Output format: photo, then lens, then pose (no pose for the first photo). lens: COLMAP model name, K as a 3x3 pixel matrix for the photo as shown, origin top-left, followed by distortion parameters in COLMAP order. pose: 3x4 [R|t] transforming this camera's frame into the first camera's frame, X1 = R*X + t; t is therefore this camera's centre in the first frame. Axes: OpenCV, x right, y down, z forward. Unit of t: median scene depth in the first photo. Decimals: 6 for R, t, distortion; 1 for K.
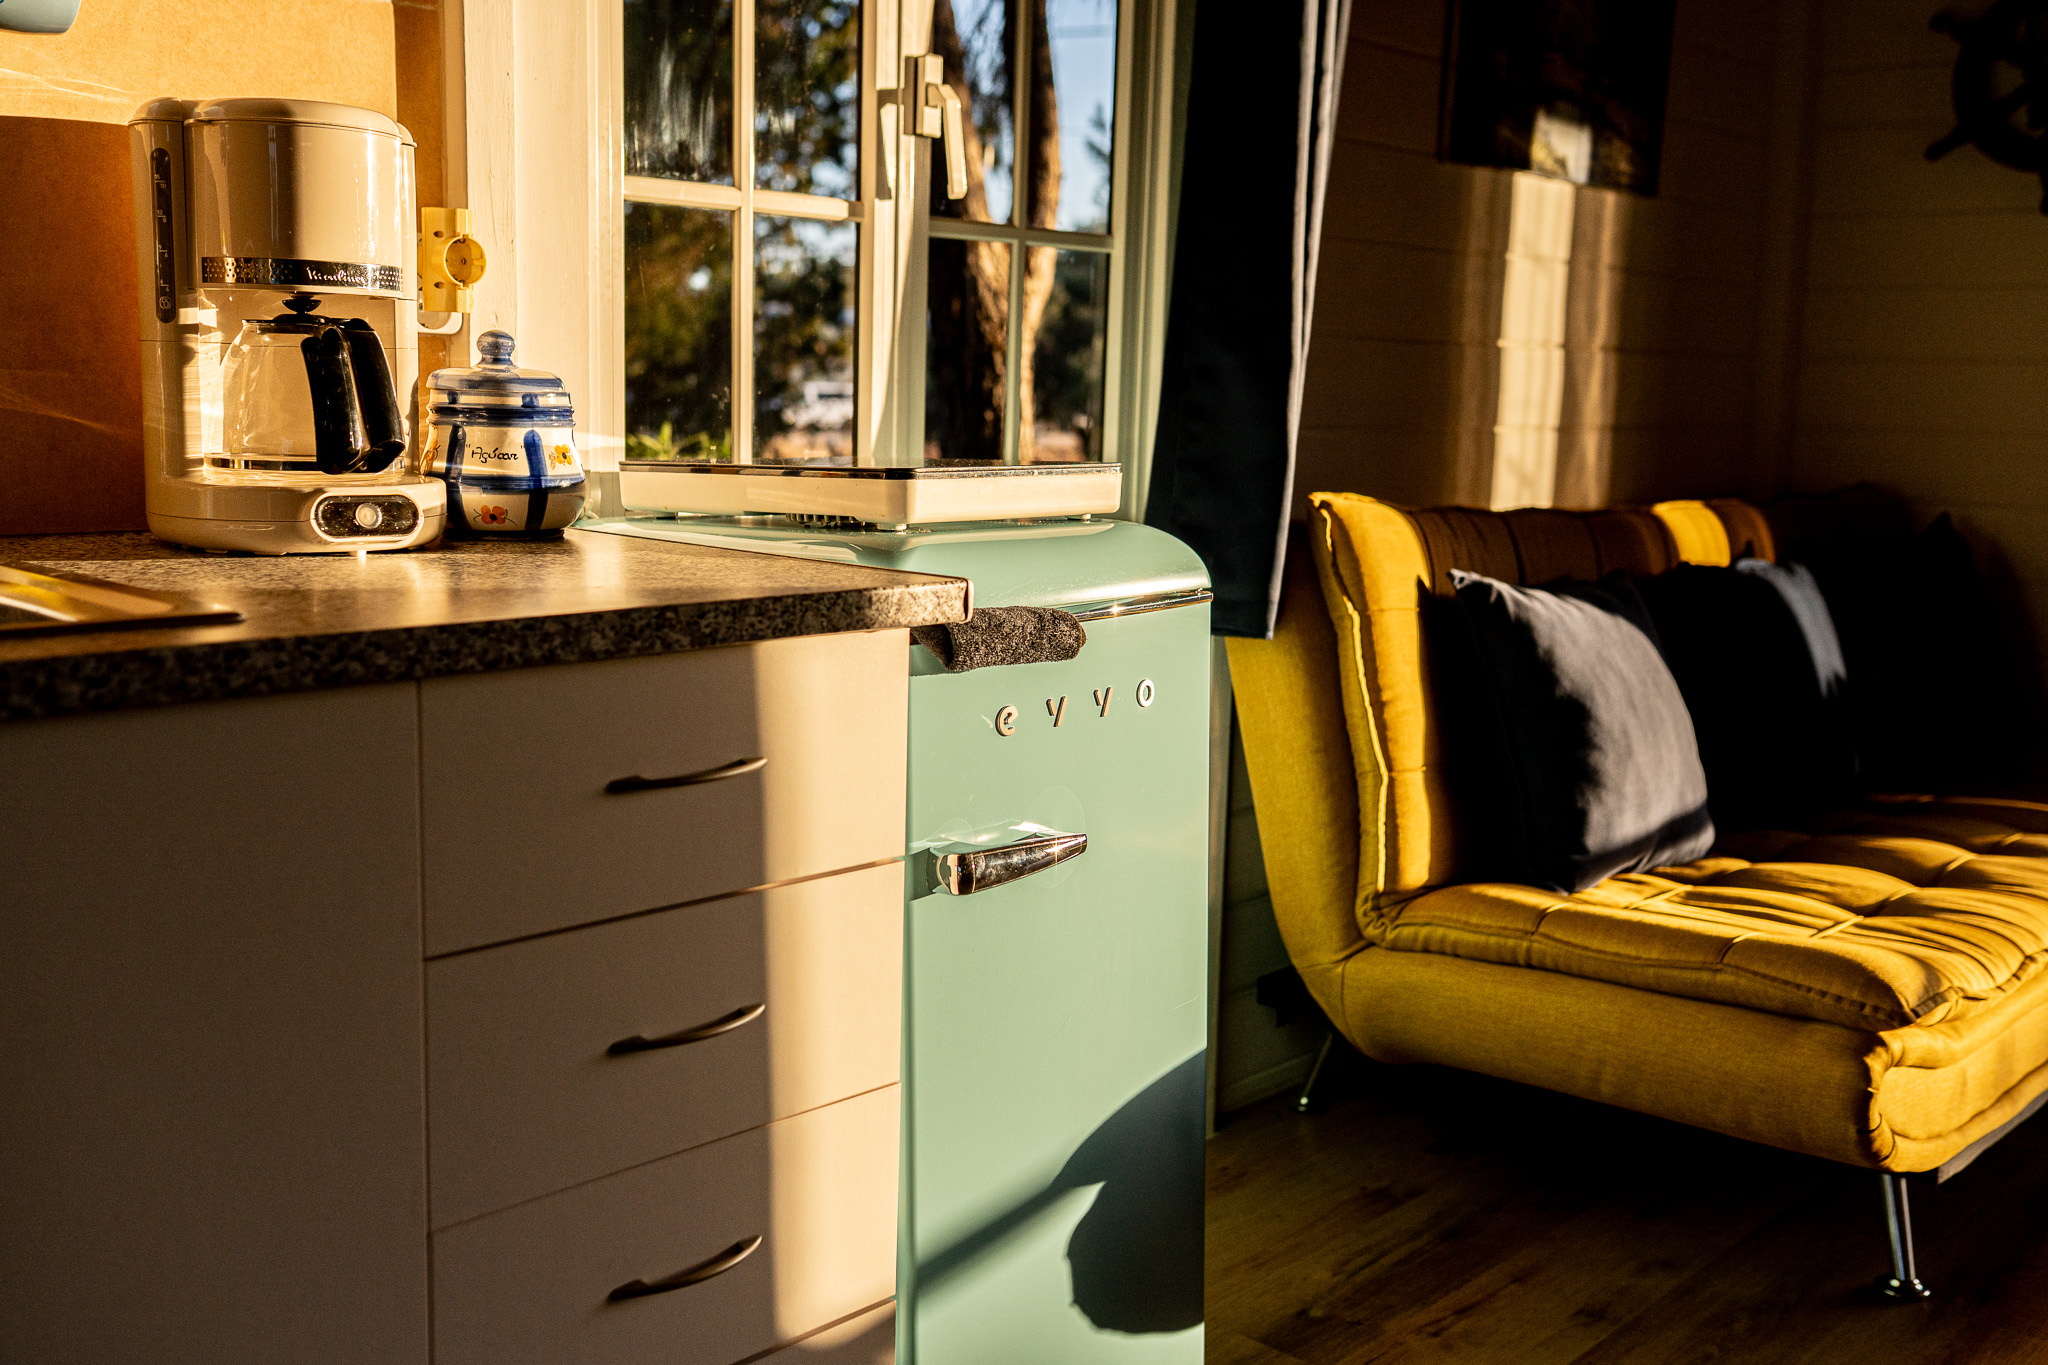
lens RADIAL K [[2001.3, 0, 1027.7], [0, 2001.3, 687.4], [0, 0, 1]] dist [-0.026780, 0.000000]
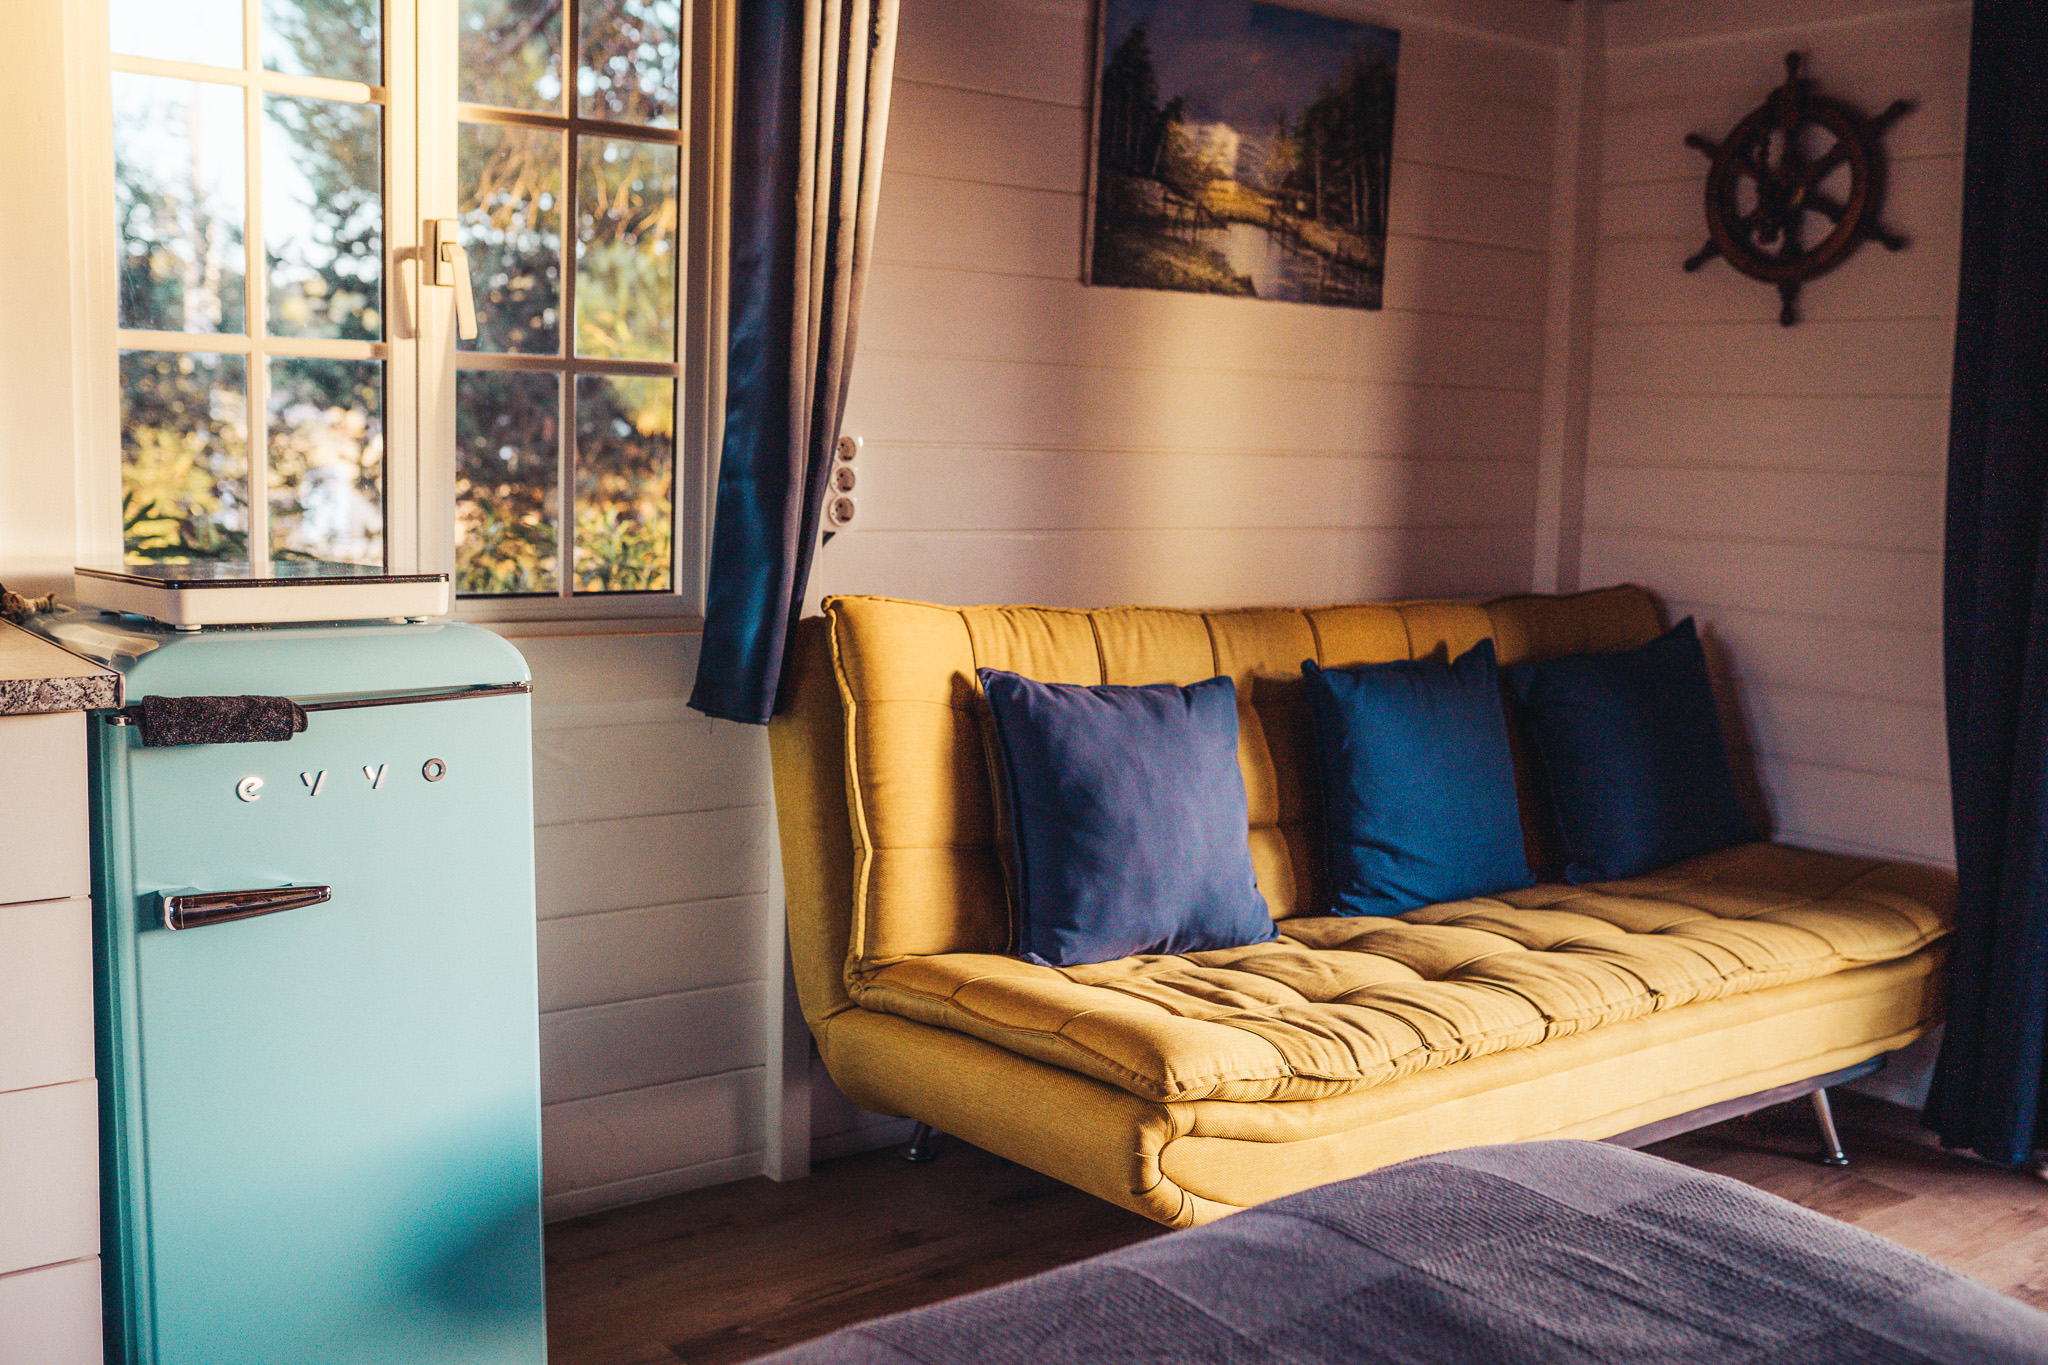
lens RADIAL K [[2001.3, 0, 1017.7], [0, 2001.3, 682.0], [0, 0, 1]] dist [-0.026780, 0.000000]
pose [[0.988424, 0.026933, -0.149308, 0.429136], [-0.032252, 0.998924, -0.033318, -0.015617], [0.148250, 0.037748, 0.988229, -0.086077]]
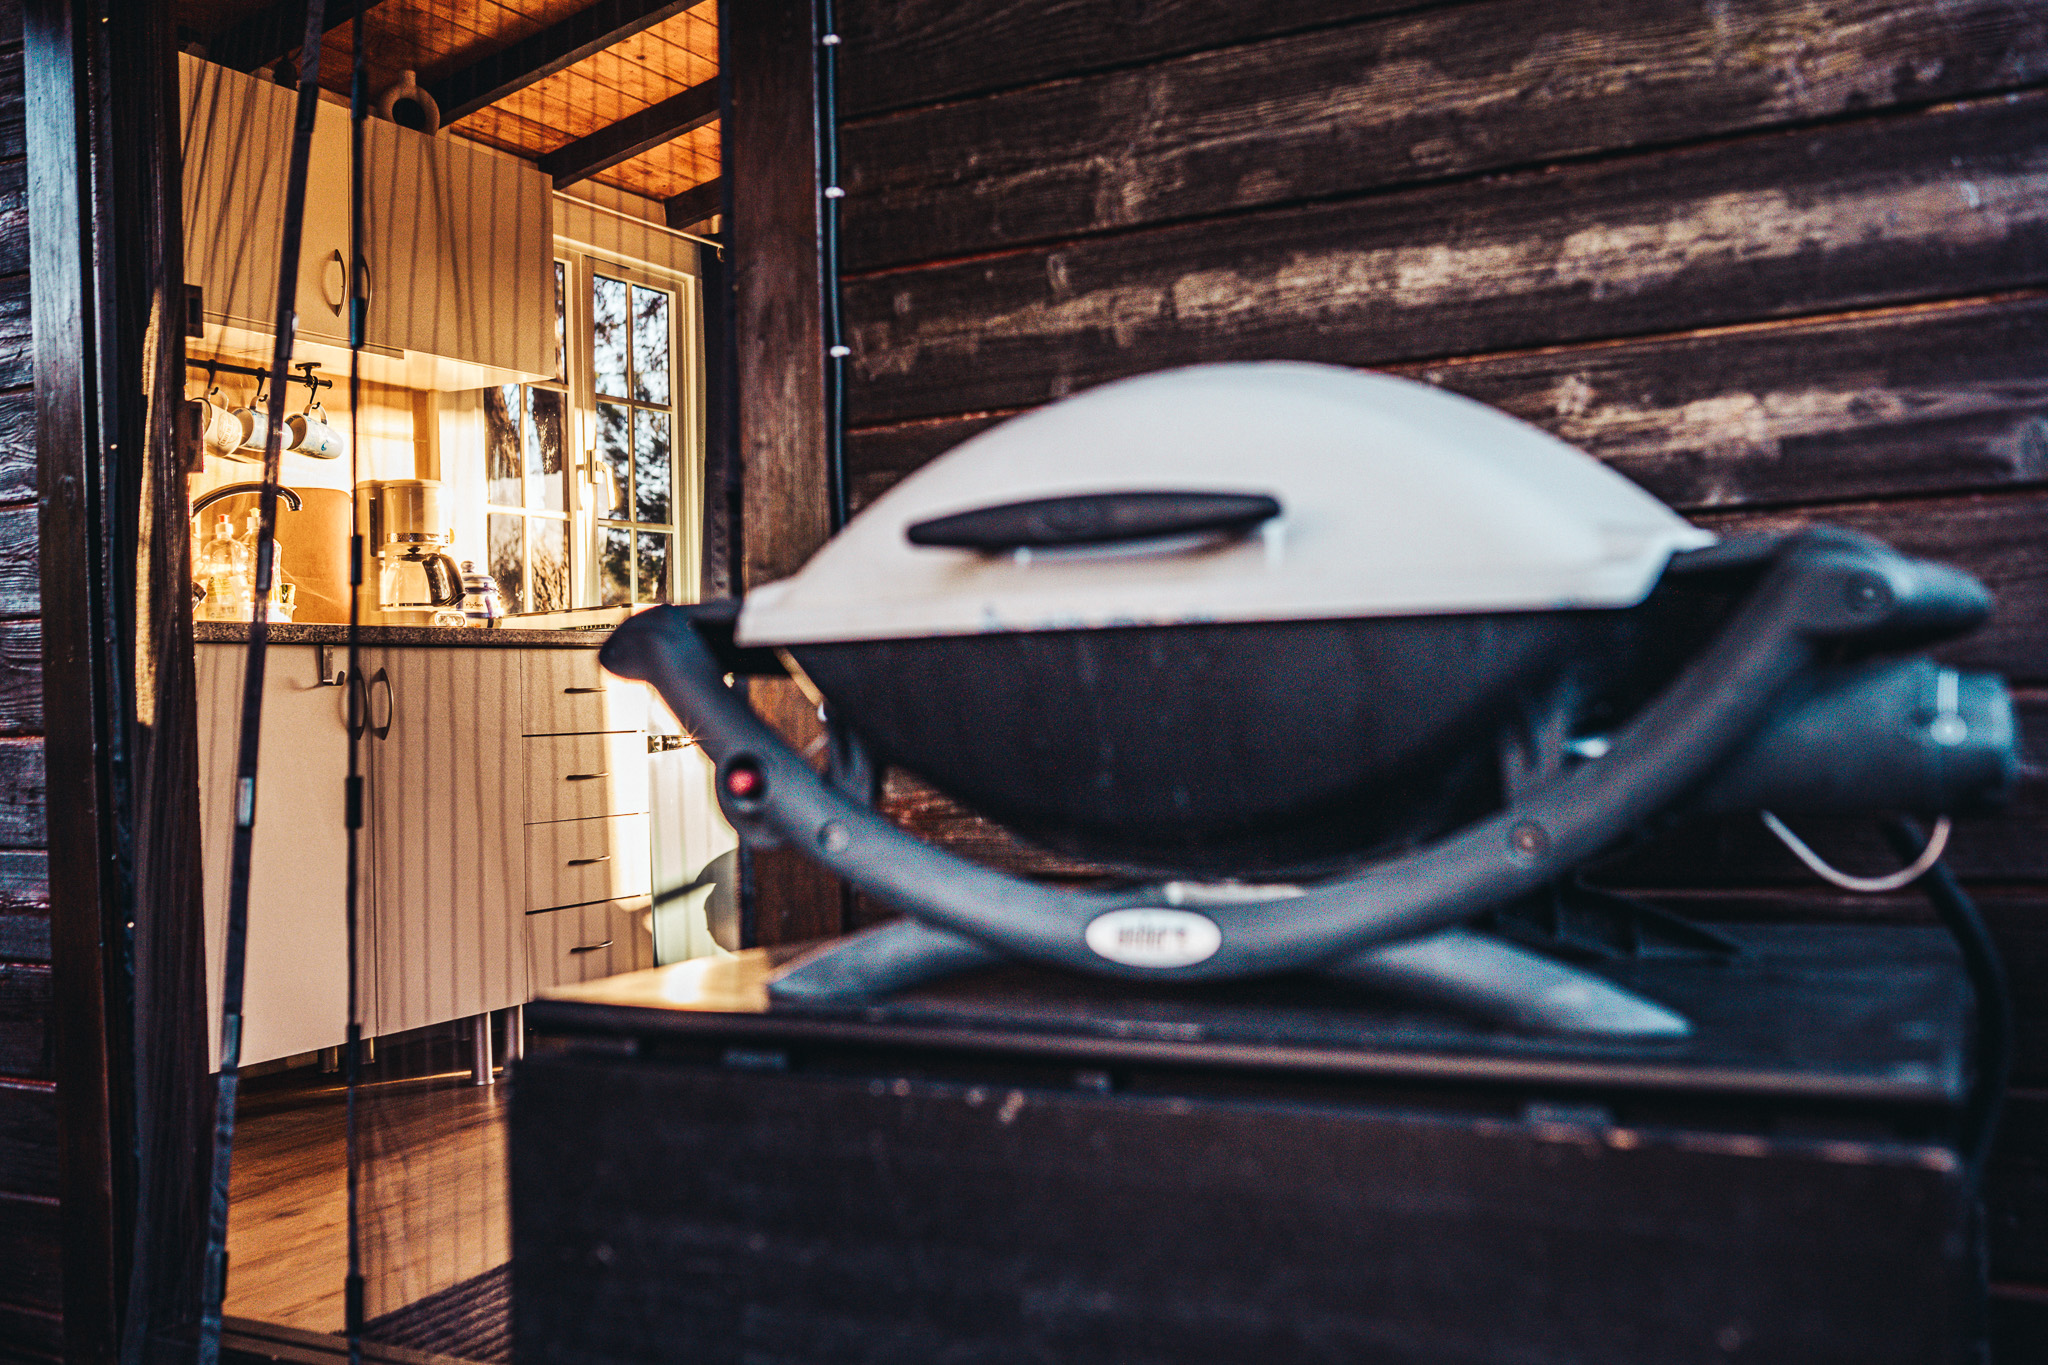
lens RADIAL K [[2001.3, 0, 1016.3], [0, 2001.3, 670.6], [0, 0, 1]] dist [-0.026780, 0.000000]
pose [[0.961705, -0.045373, 0.270305, -0.202220], [0.088379, 0.984861, -0.149123, 0.295516], [-0.259446, 0.167301, 0.951156, -1.173167]]
